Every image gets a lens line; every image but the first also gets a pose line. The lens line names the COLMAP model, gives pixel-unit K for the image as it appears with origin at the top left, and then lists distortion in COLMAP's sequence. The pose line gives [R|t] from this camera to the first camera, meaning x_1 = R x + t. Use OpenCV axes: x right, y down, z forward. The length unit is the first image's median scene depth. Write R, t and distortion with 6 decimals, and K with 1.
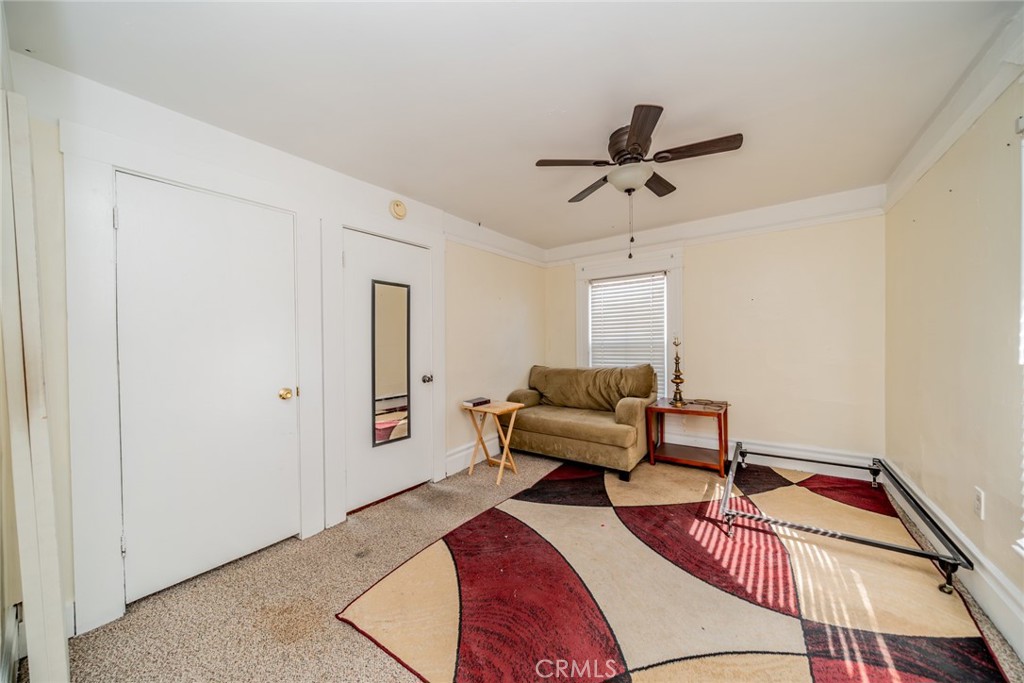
lens RADIAL K [[347.2, 0, 512.0], [0, 347.2, 341.5], [0, 0, 1]] dist [-0.000390, -0.000112]
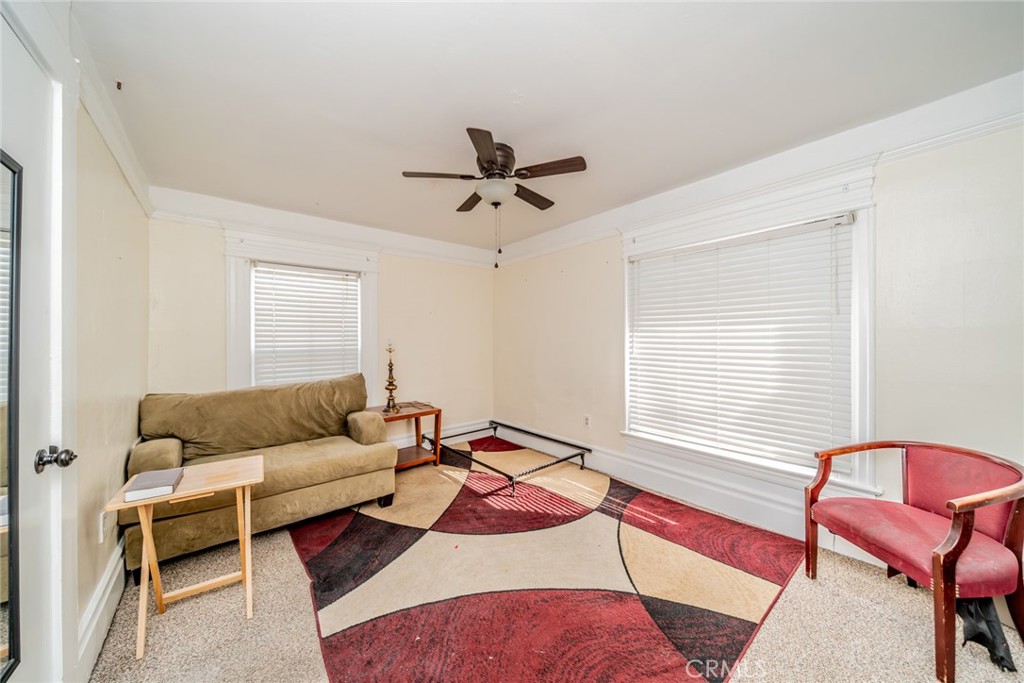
lens RADIAL K [[347.2, 0, 512.0], [0, 347.2, 341.5], [0, 0, 1]] dist [-0.000390, -0.000112]
pose [[0.252395, 0.015207, 0.967505, -0.496198], [0.008303, 0.999806, -0.017880, 0.003204], [-0.967589, 0.012546, 0.252220, 0.513597]]
